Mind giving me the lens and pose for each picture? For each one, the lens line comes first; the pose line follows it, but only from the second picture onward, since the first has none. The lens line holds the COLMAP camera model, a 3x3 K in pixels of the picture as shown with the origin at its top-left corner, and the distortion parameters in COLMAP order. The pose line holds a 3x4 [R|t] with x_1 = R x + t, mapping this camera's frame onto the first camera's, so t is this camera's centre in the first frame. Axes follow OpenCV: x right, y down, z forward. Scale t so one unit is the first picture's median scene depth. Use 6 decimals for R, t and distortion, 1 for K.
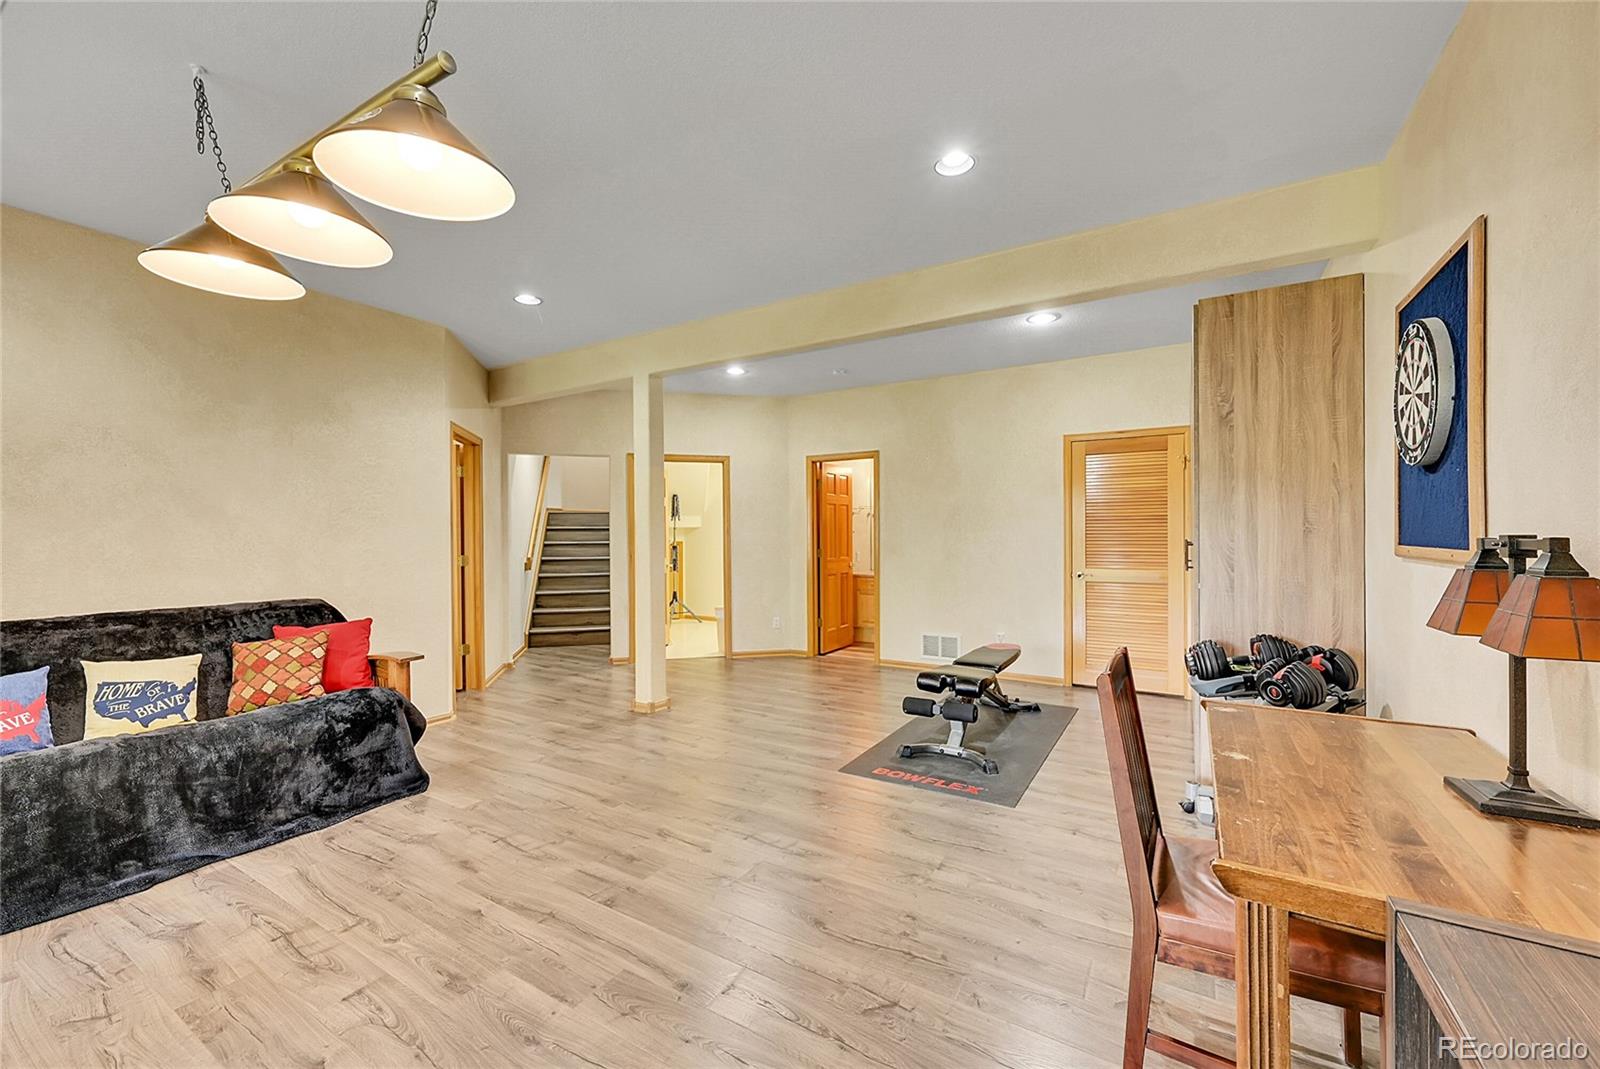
lens RADIAL K [[626.7, 0, 804.0], [0, 626.7, 529.4], [0, 0, 1]] dist [-0.000863, -0.000107]
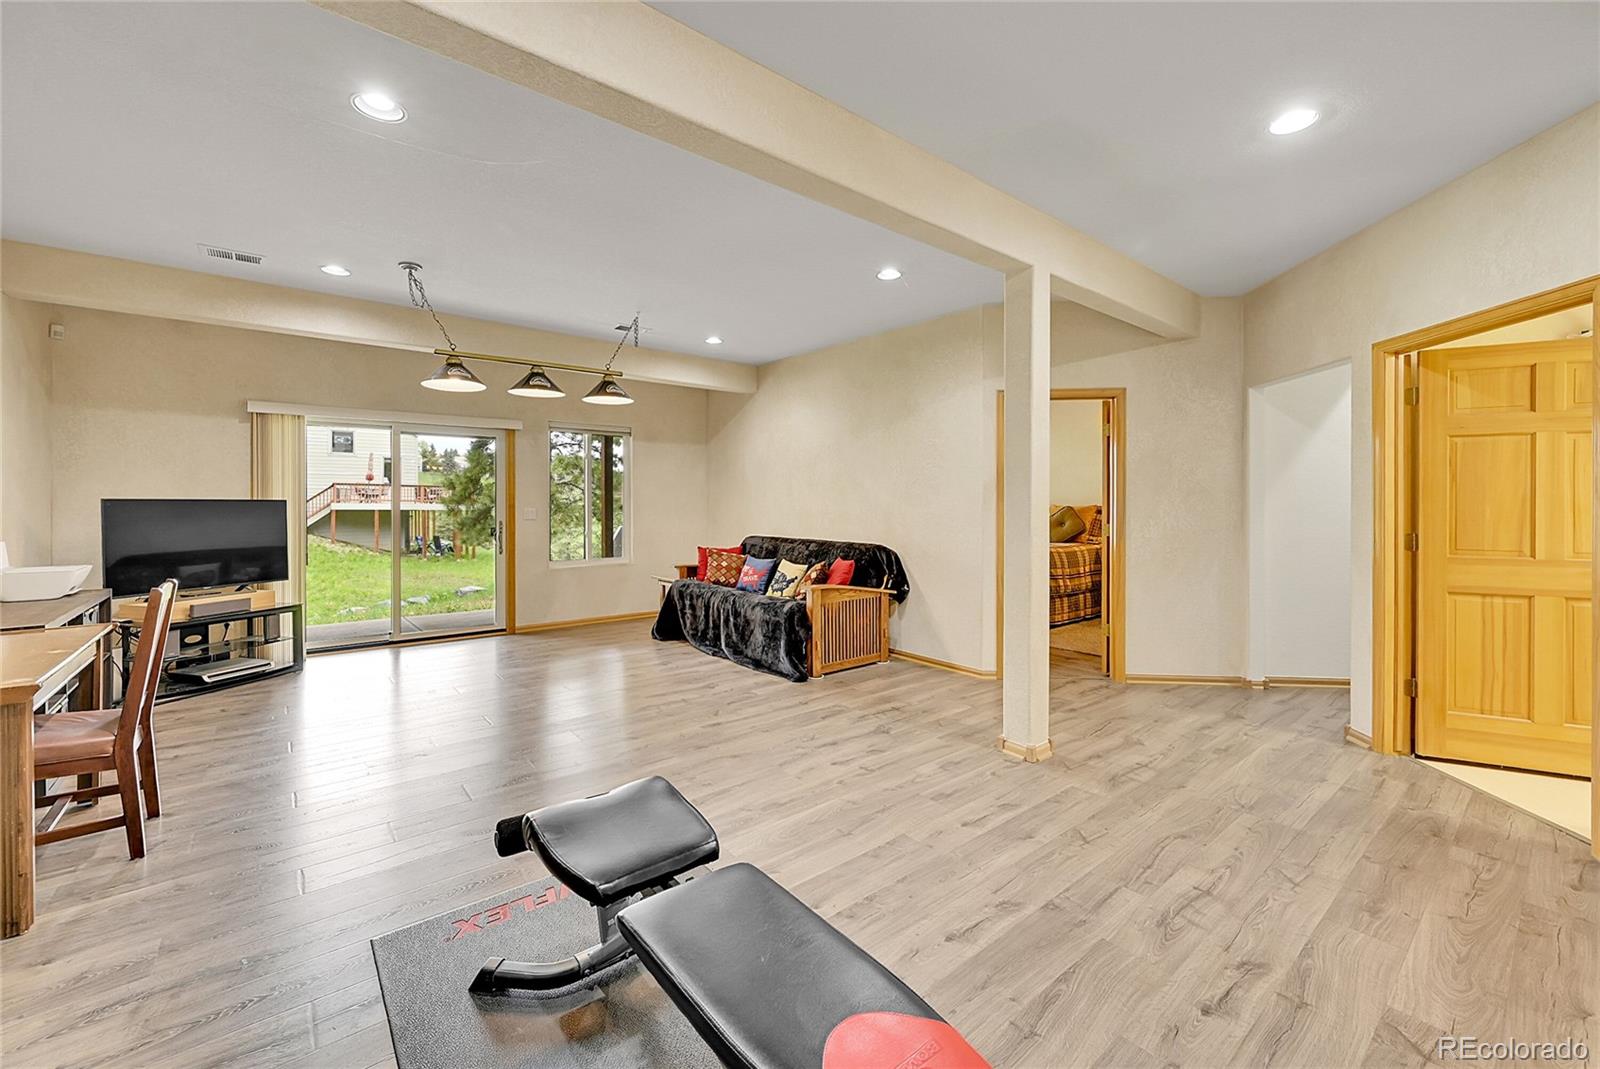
lens RADIAL K [[643.1, 0, 805.7], [0, 643.1, 508.4], [0, 0, 1]] dist [-0.000427, -0.000171]
pose [[-0.322523, 0.013450, -0.946466, 0.638028], [0.009389, 0.999895, 0.011010, 0.007449], [0.946515, -0.005336, -0.322616, 1.265014]]
